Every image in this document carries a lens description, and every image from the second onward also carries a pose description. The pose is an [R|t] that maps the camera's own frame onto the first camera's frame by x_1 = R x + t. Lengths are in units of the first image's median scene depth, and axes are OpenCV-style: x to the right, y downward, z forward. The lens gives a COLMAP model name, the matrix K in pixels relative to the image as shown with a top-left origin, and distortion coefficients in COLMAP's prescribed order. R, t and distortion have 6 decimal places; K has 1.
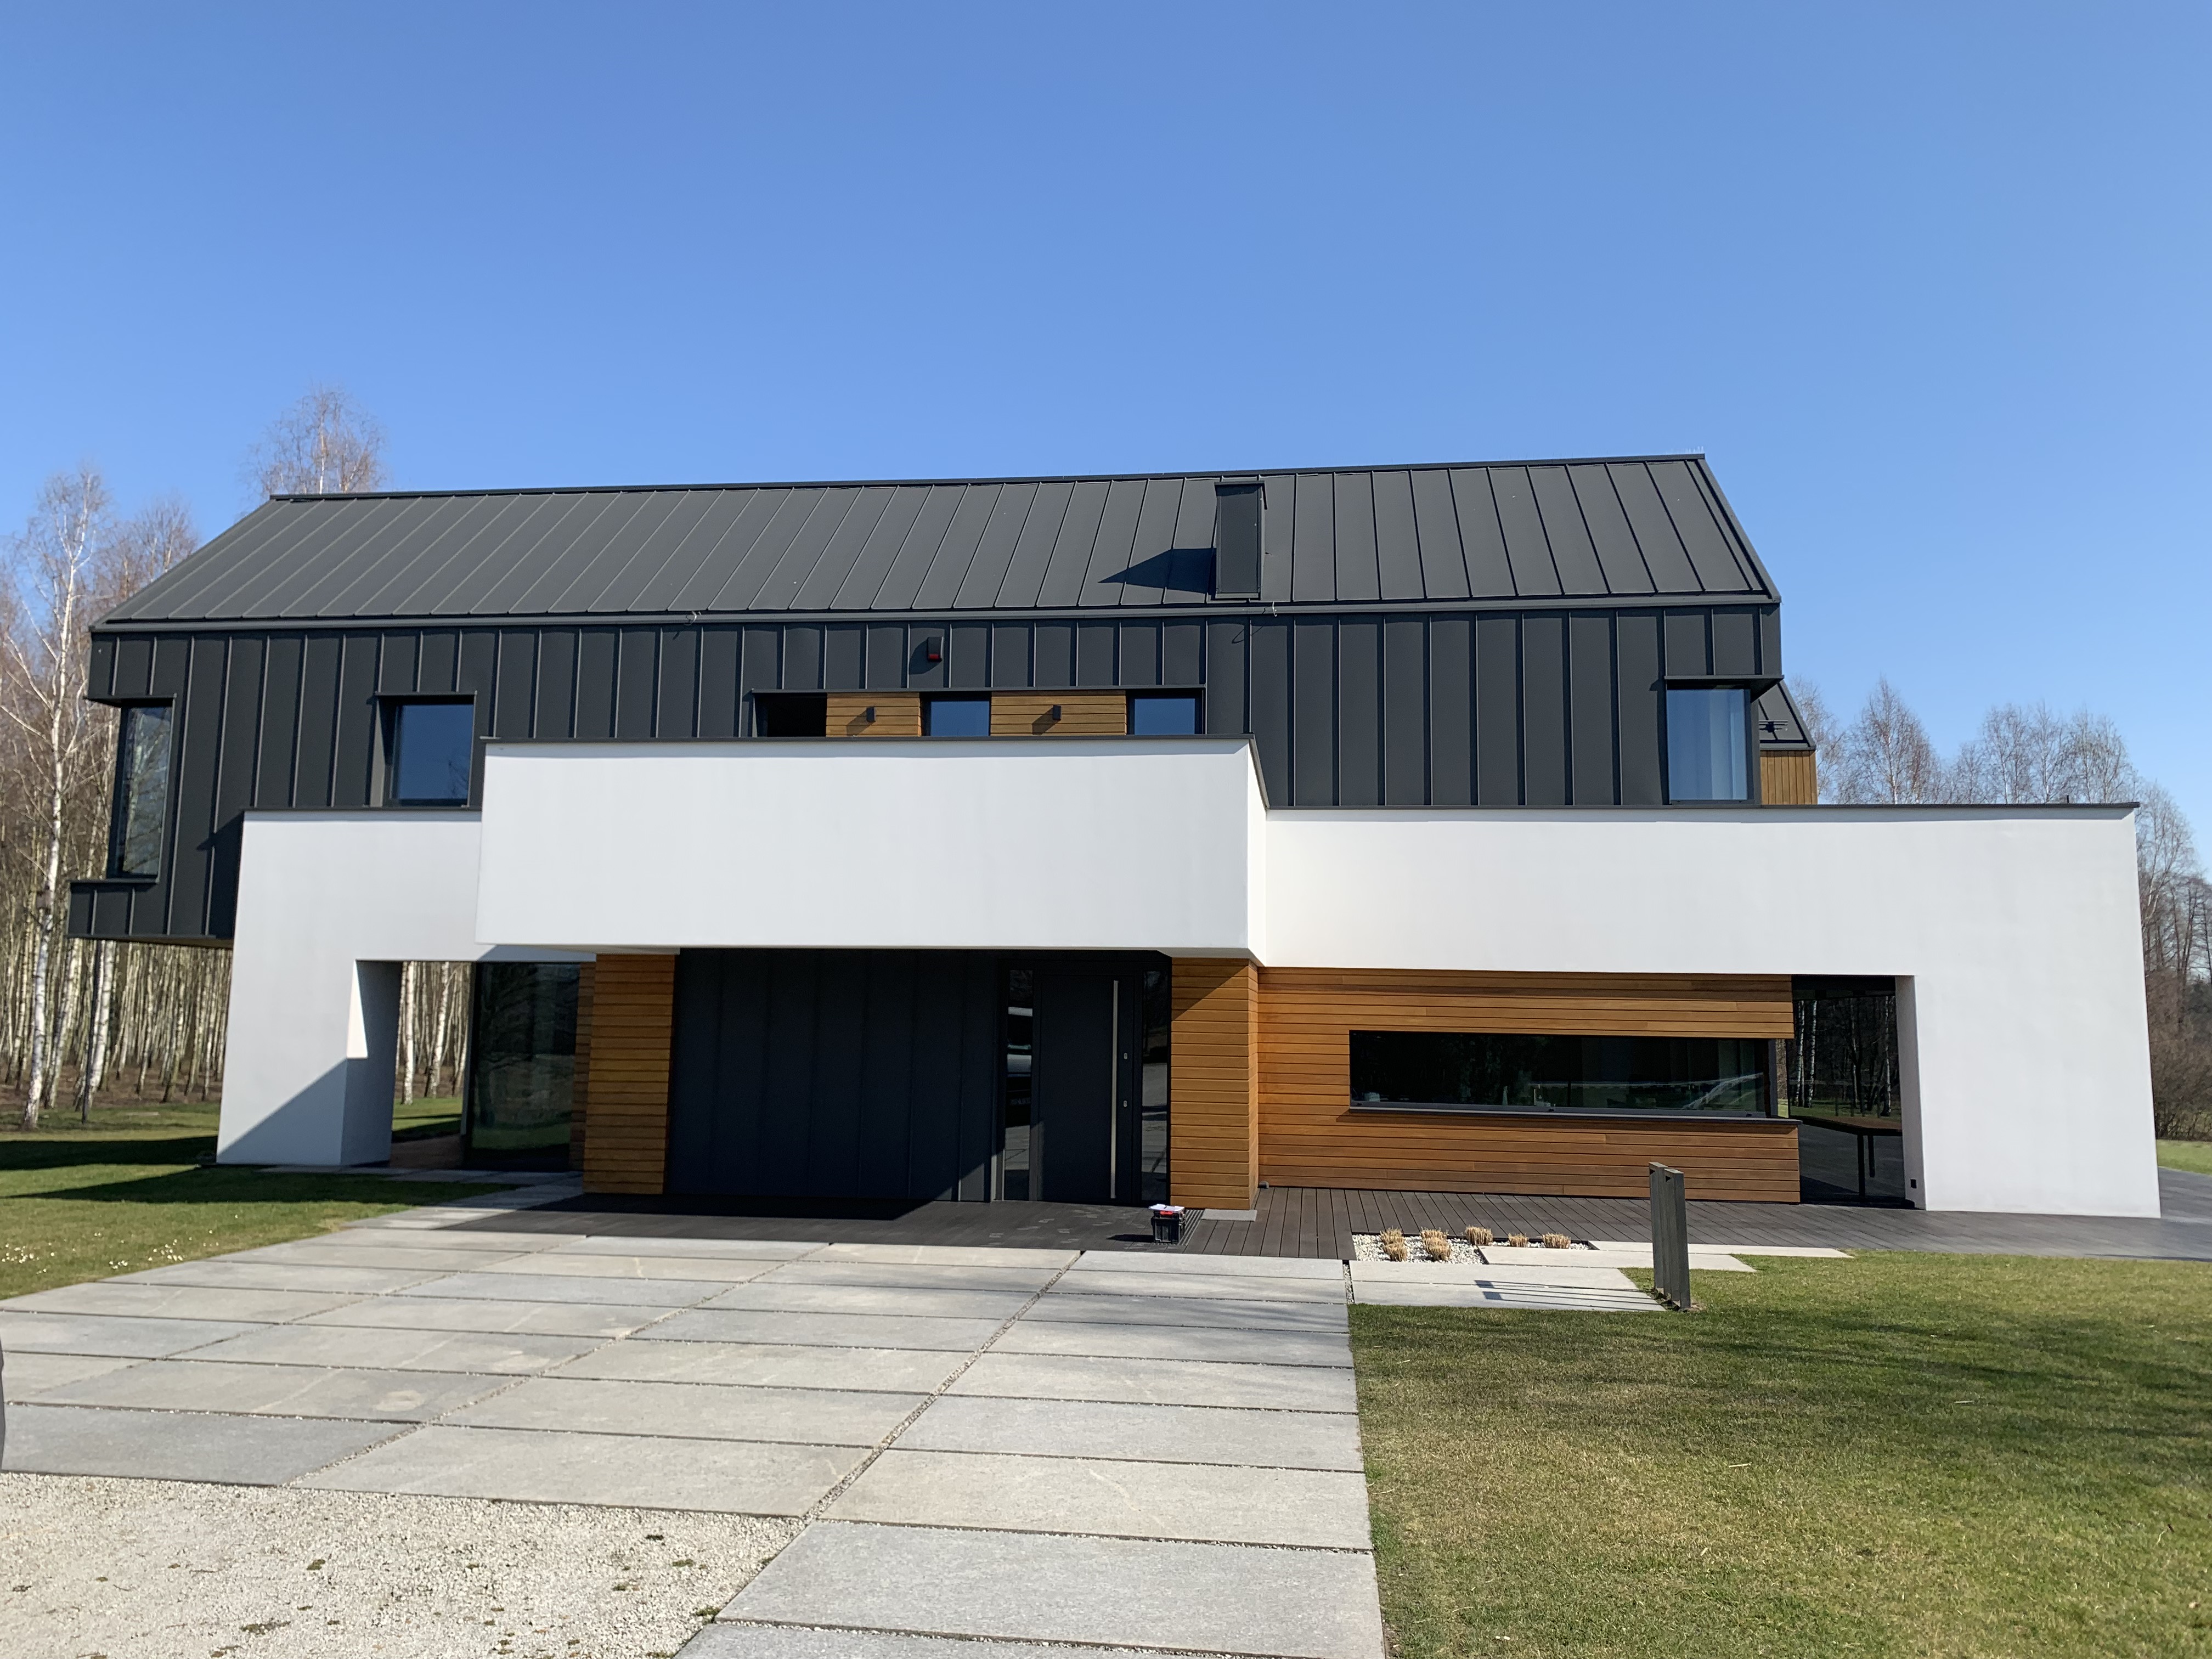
lens RADIAL K [[1693.8, 0, 1106.0], [0, 1693.8, 829.5], [0, 0, 1]] dist [0.020727, -0.012286]
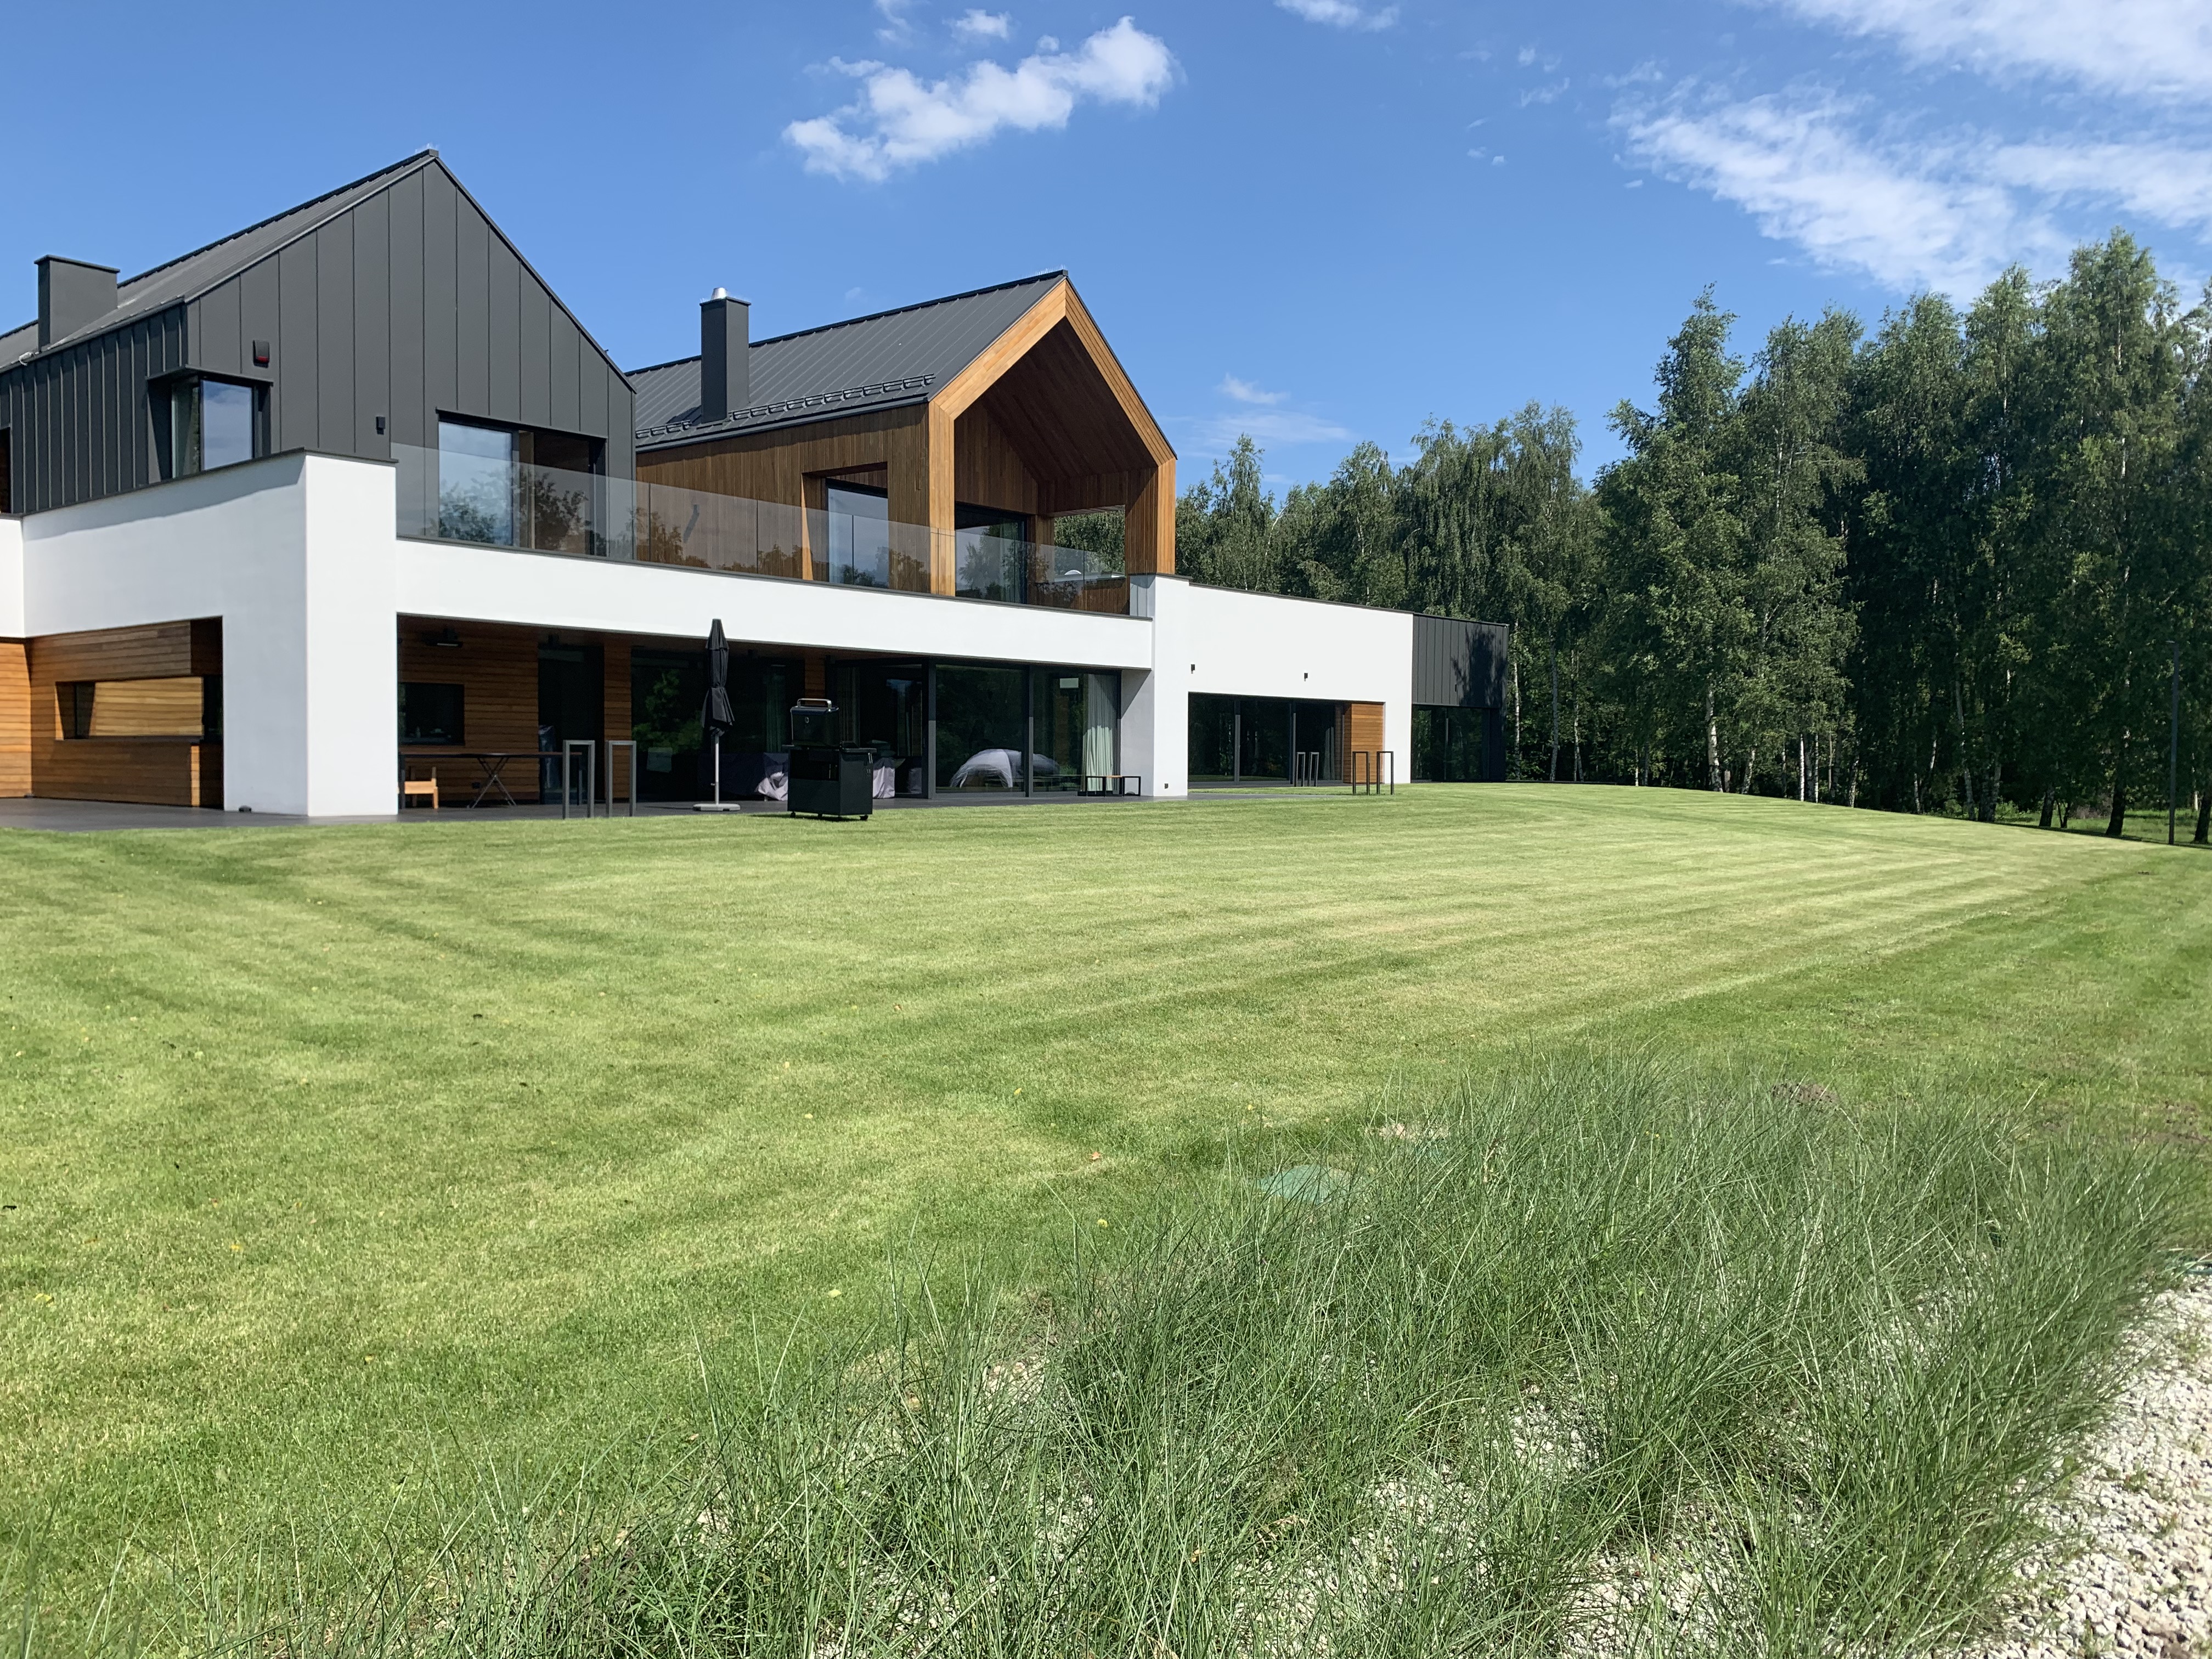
lens RADIAL K [[1693.8, 0, 1106.0], [0, 1693.8, 829.5], [0, 0, 1]] dist [0.020727, -0.012286]
pose [[0.838928, 0.013647, -0.544071, 1.589656], [0.073705, 0.987627, 0.138421, 0.112612], [0.539228, -0.156226, 0.827542, 0.332846]]
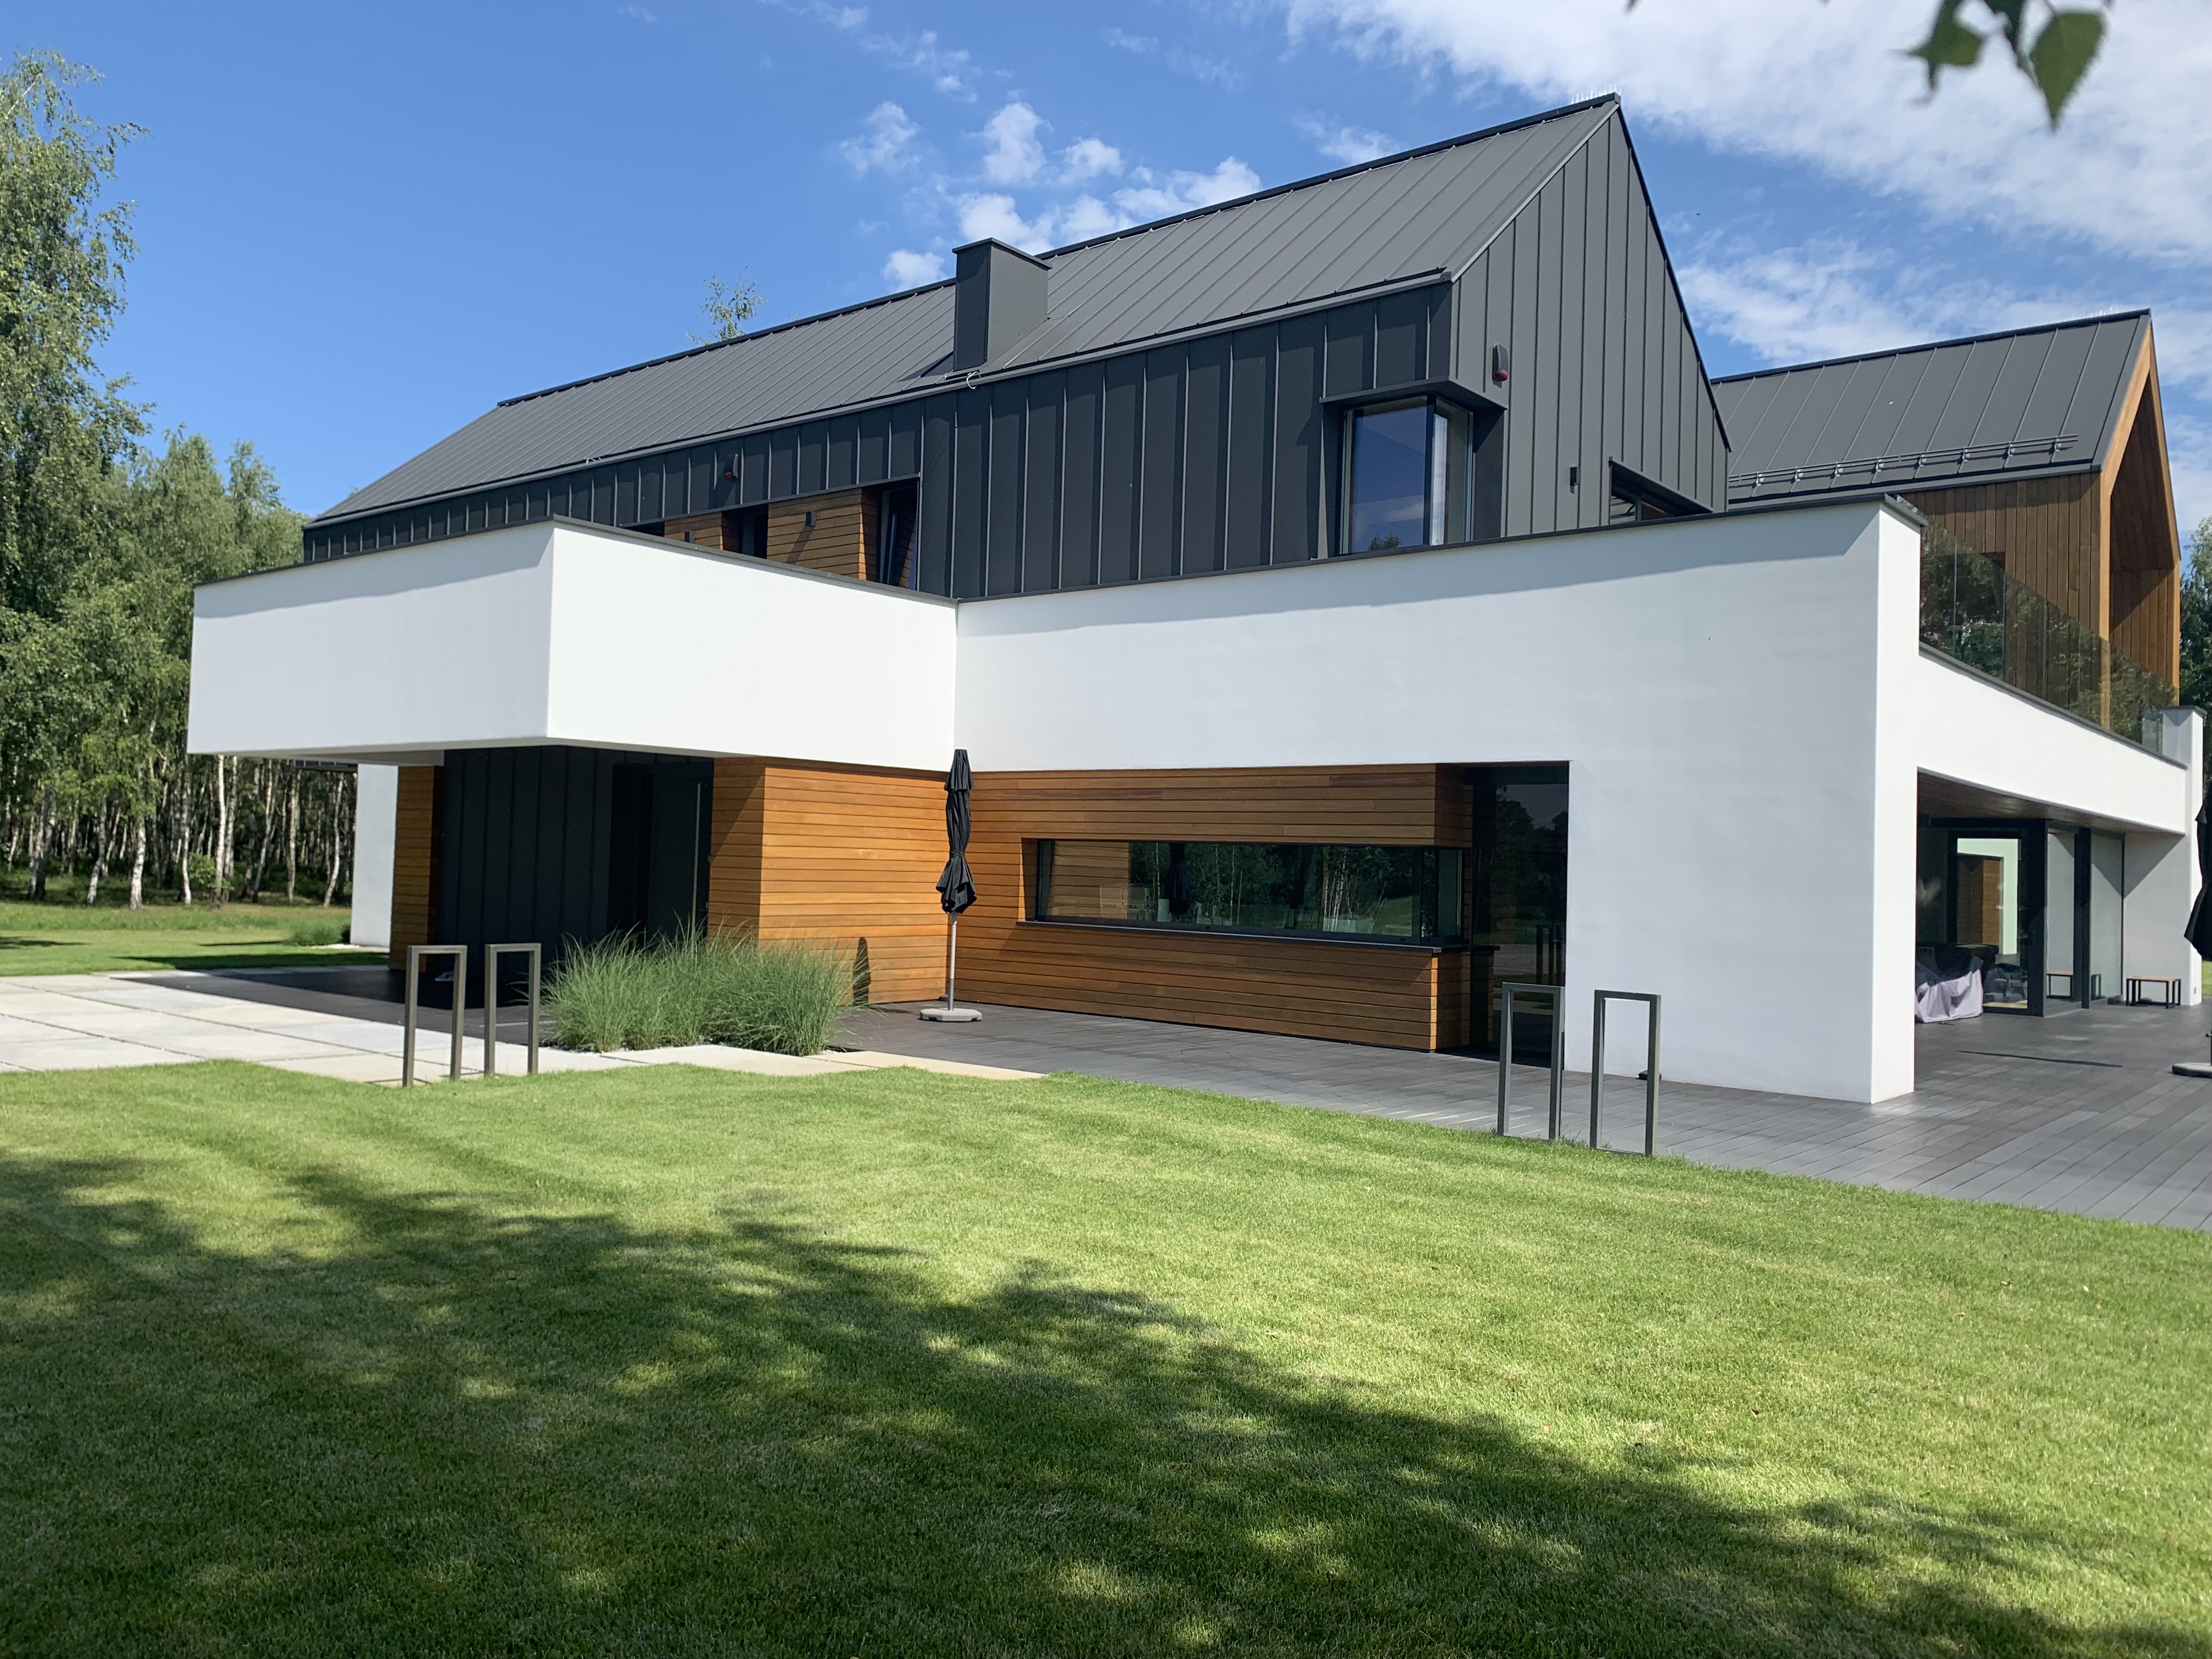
lens RADIAL K [[1652.2, 0, 1106.0], [0, 1652.2, 829.5], [0, 0, 1]] dist [-0.003880, -0.005018]
pose [[0.840074, -0.002185, -0.542468, 0.687365], [0.051518, 0.995794, 0.075769, 0.049449], [0.540020, -0.091599, 0.836653, 0.275633]]
